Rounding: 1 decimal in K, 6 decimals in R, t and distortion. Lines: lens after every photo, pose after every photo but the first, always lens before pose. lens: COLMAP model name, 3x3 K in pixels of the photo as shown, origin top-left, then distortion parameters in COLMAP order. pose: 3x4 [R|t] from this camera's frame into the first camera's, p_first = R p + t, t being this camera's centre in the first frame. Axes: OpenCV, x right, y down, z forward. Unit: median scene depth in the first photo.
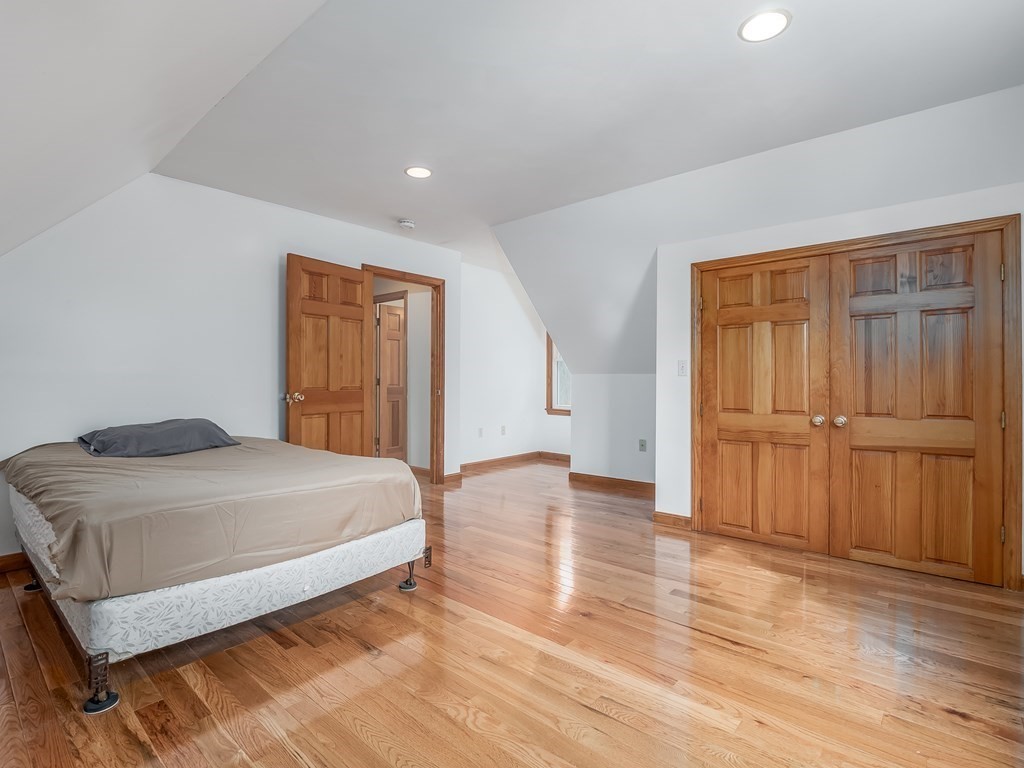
lens RADIAL K [[501.6, 0, 502.9], [0, 501.6, 377.5], [0, 0, 1]] dist [-0.009849, -0.001690]
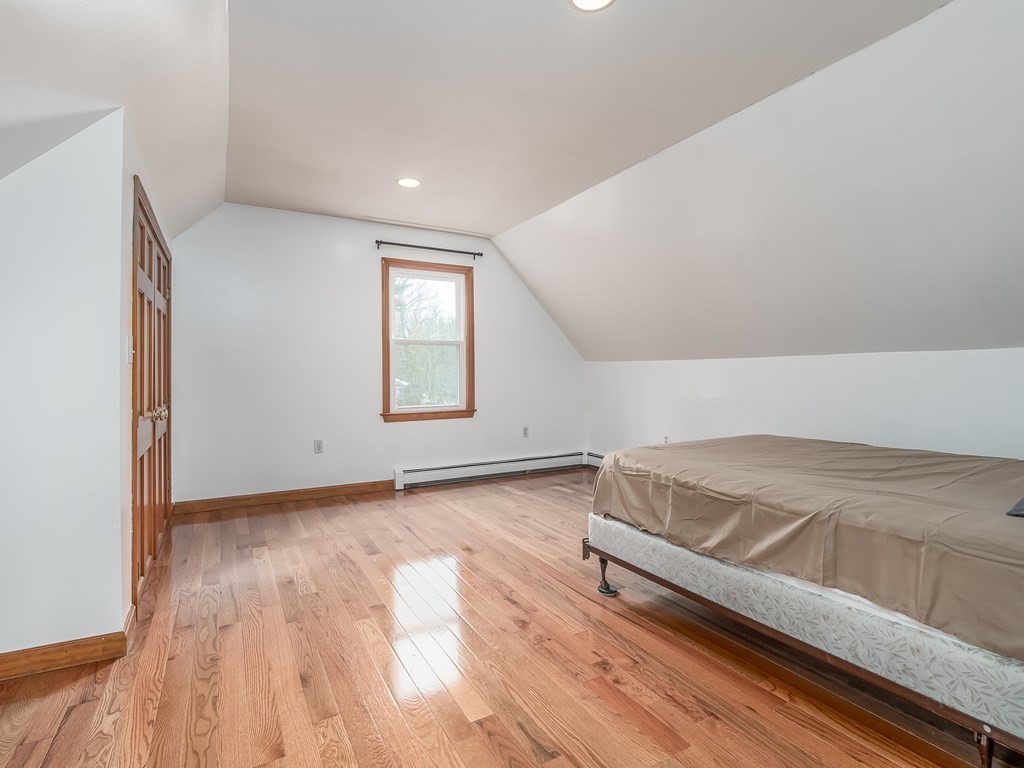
lens RADIAL K [[501.6, 0, 502.9], [0, 501.6, 377.5], [0, 0, 1]] dist [-0.009849, -0.001690]
pose [[-0.942562, -0.005561, 0.333986, -0.260417], [-0.005800, 0.999983, 0.000282, 0.016263], [-0.333982, -0.001671, -0.942578, 1.625181]]
